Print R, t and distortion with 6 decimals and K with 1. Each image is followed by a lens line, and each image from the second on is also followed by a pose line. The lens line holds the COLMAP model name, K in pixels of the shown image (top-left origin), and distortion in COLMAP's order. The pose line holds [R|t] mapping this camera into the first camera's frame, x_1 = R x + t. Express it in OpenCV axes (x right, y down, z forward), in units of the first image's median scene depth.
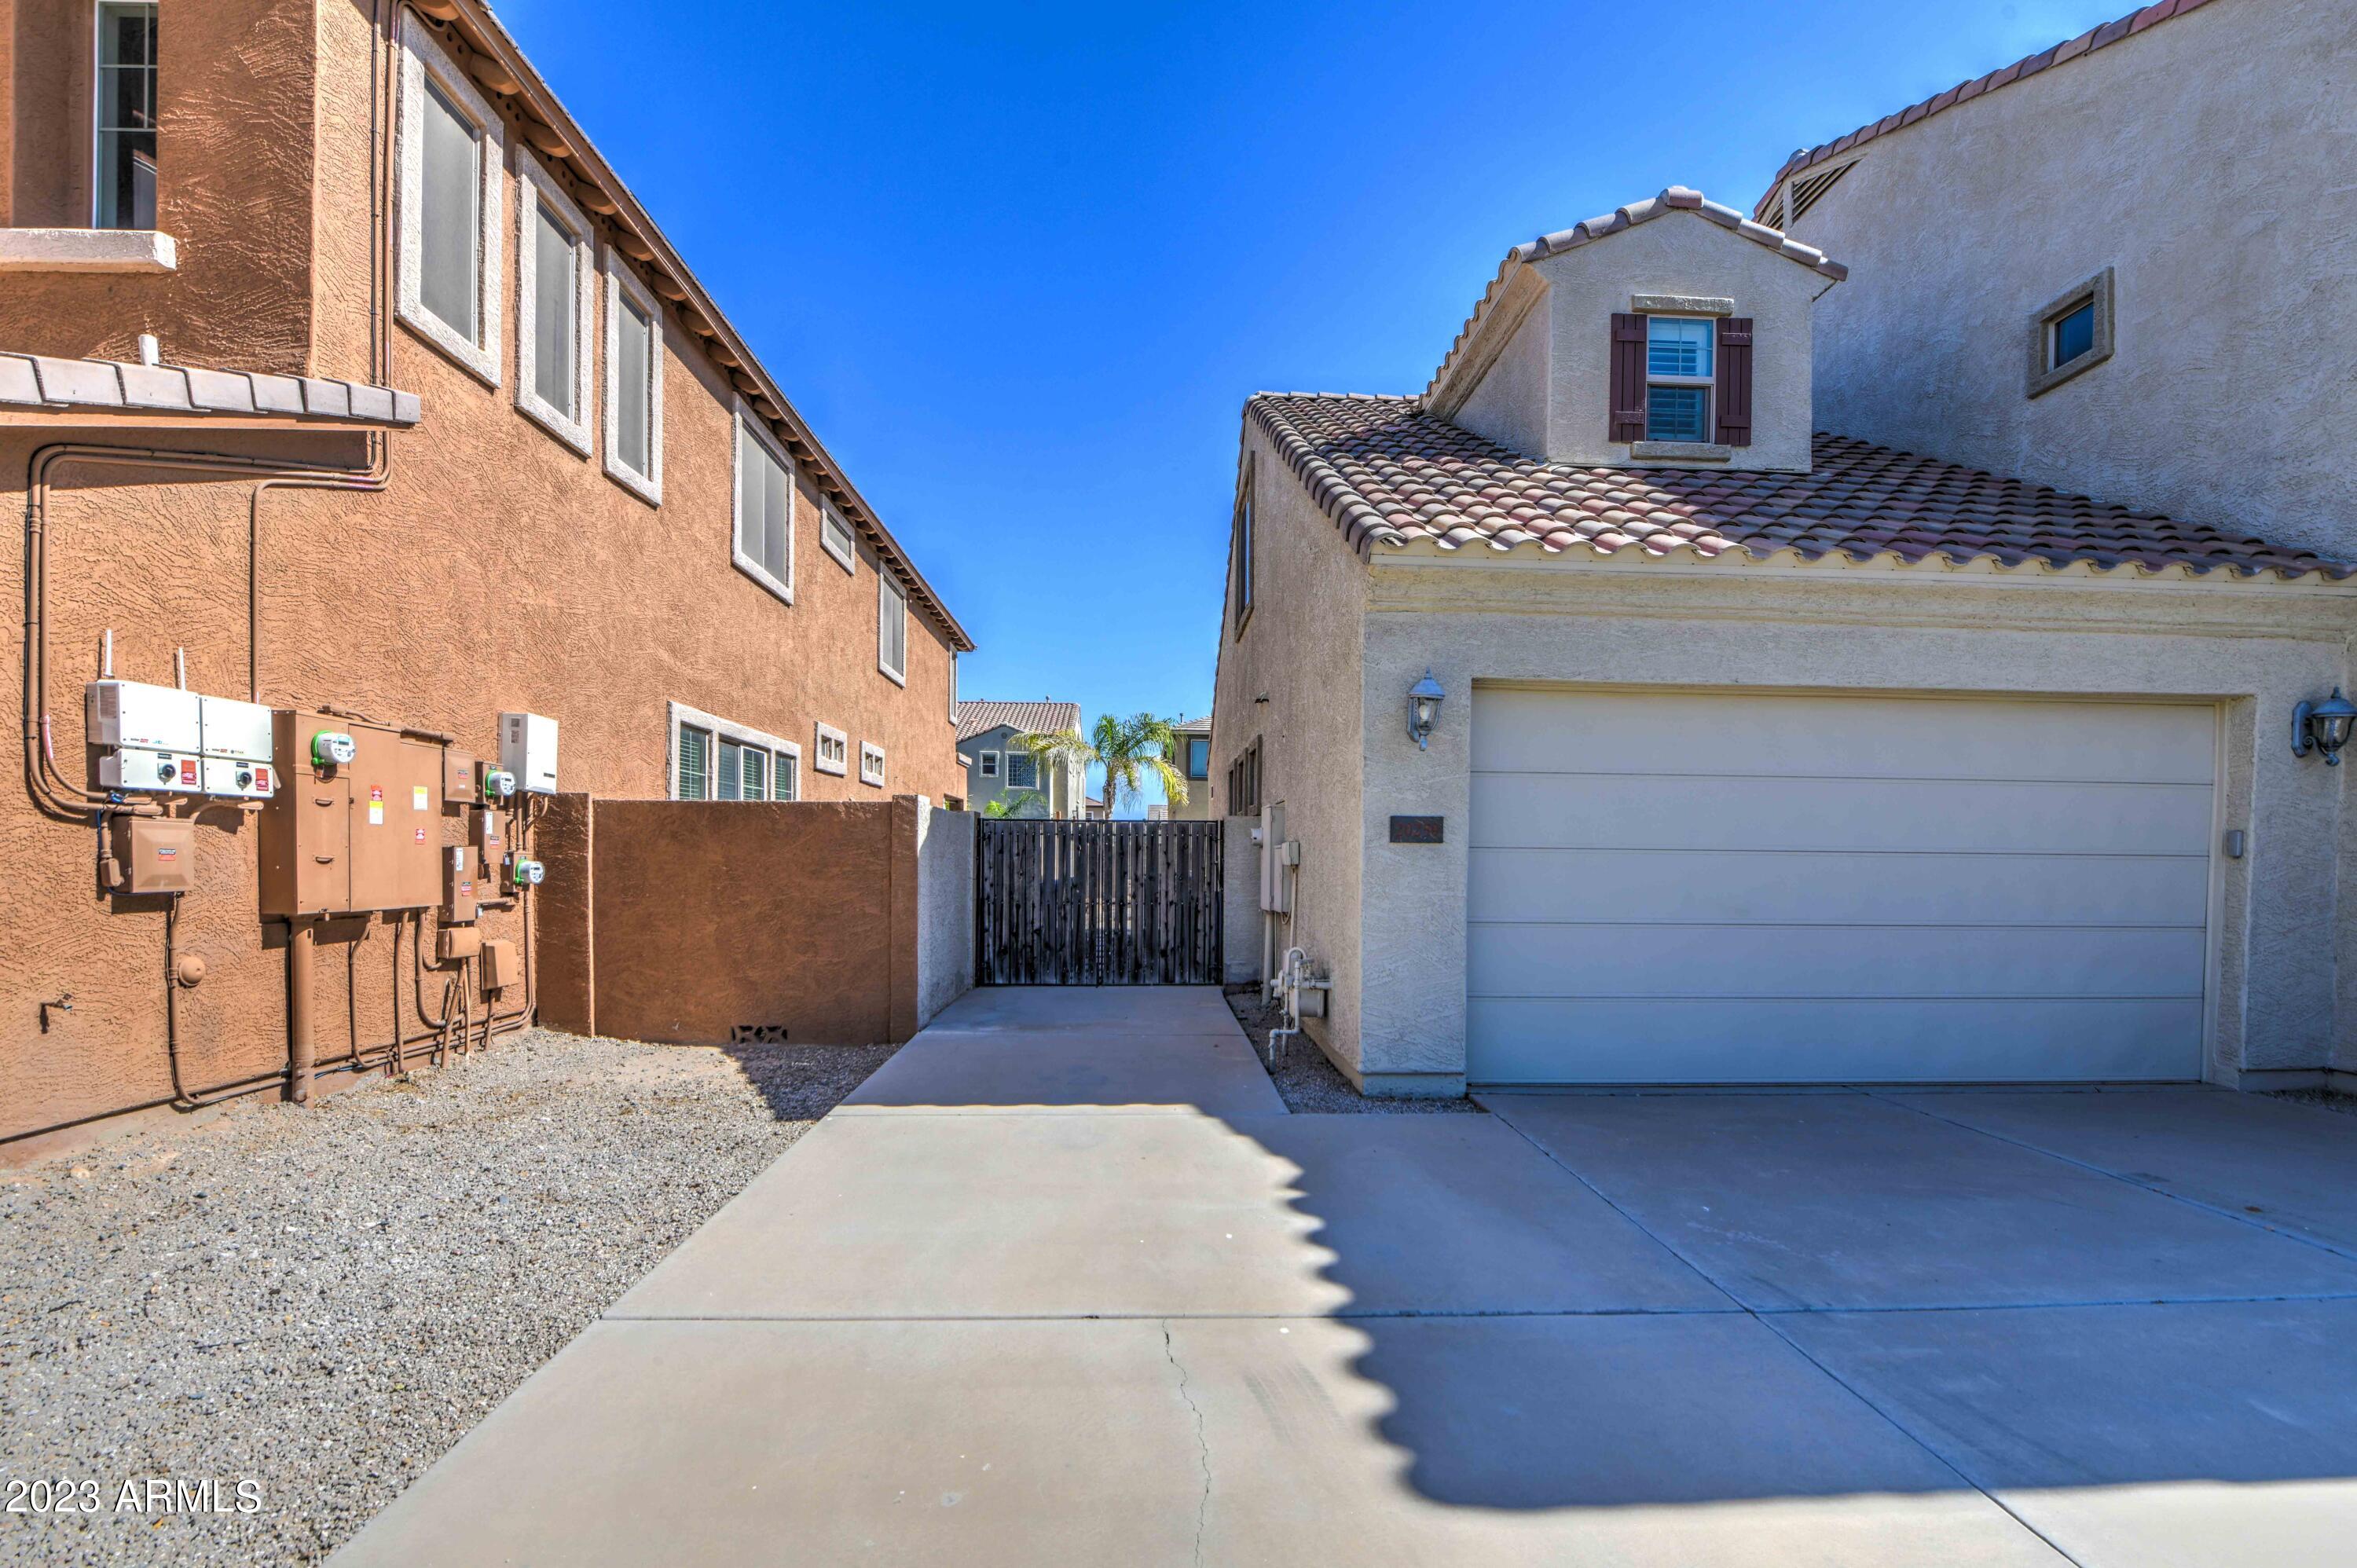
lens RADIAL K [[995.7, 0, 1172.9], [0, 995.7, 877.2], [0, 0, 1]] dist [-0.015583, -0.000195]
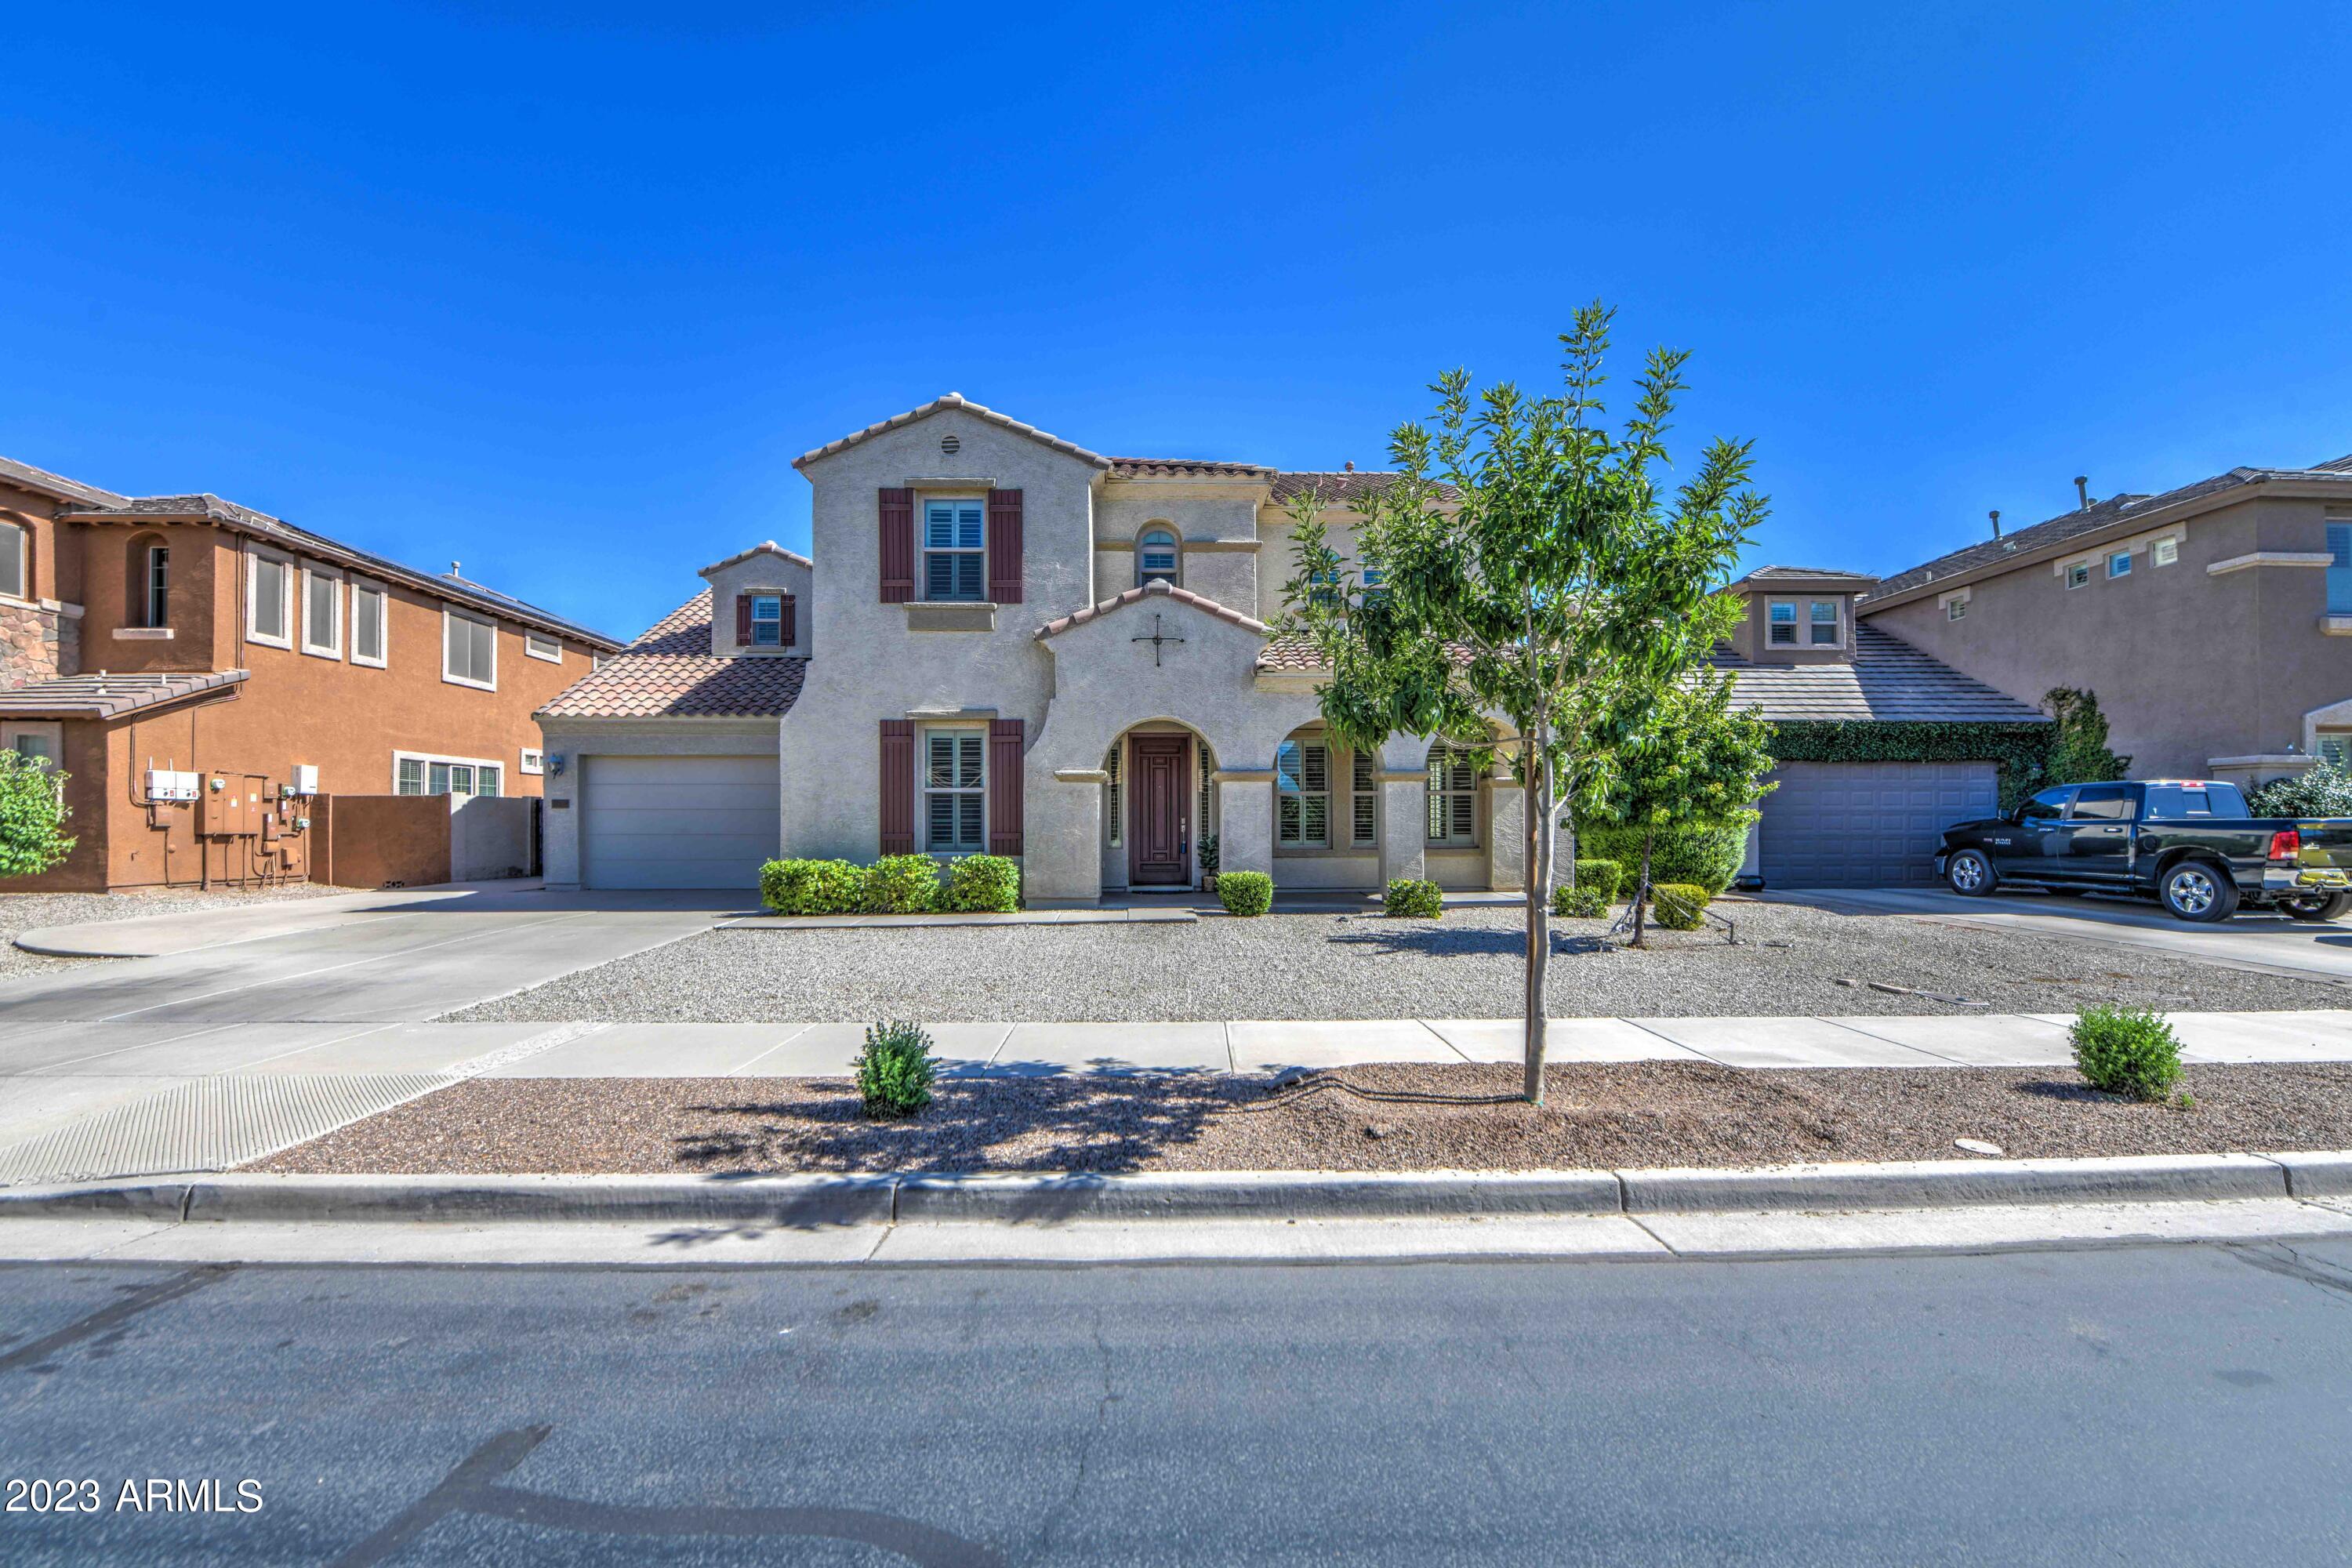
lens RADIAL K [[973.2, 0, 1174.5], [0, 973.2, 812.2], [0, 0, 1]] dist [-0.016973, -0.000716]
pose [[0.999793, -0.013250, -0.015429, 1.905037], [0.012750, 0.999405, -0.032054, 0.085454], [0.015844, 0.031851, 0.999367, -1.705151]]
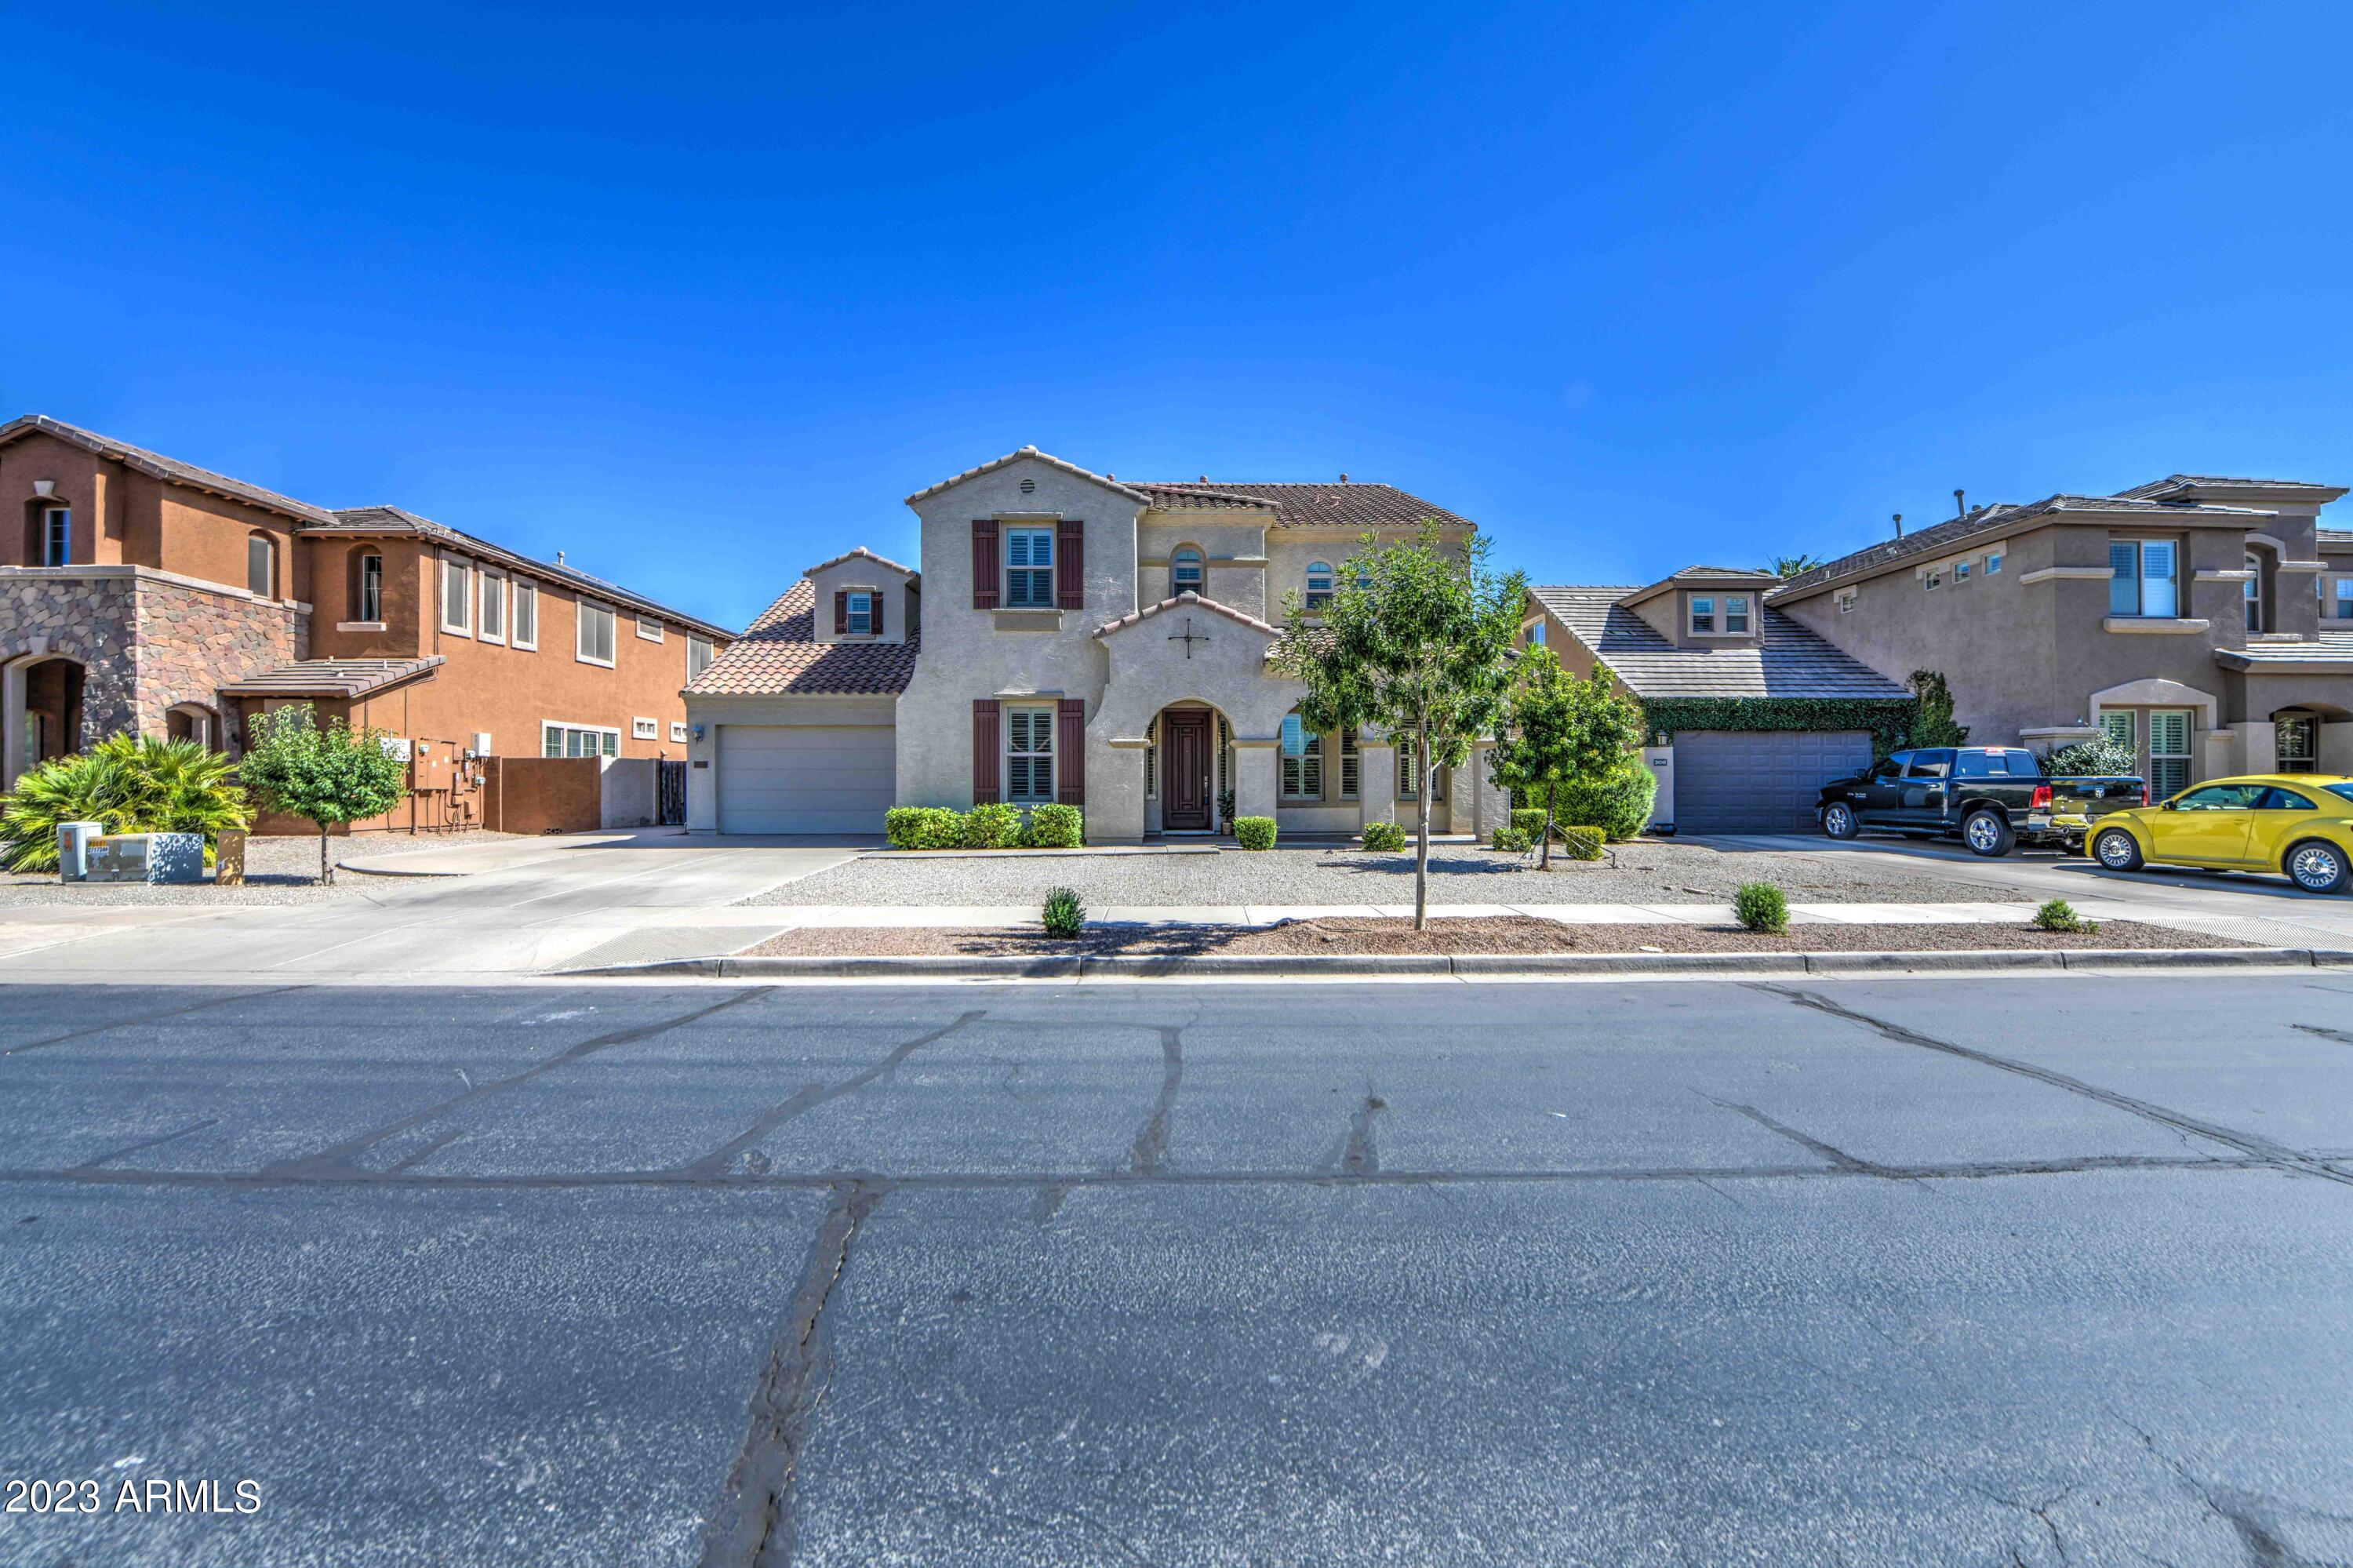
lens RADIAL K [[956.7, 0, 1181.5], [0, 956.7, 776.2], [0, 0, 1]] dist [-0.016186, -0.000157]
pose [[0.999749, -0.012621, -0.018518, 1.867863], [0.012083, 0.999509, -0.028893, 0.107778], [0.018874, 0.028662, 0.999411, -2.265284]]
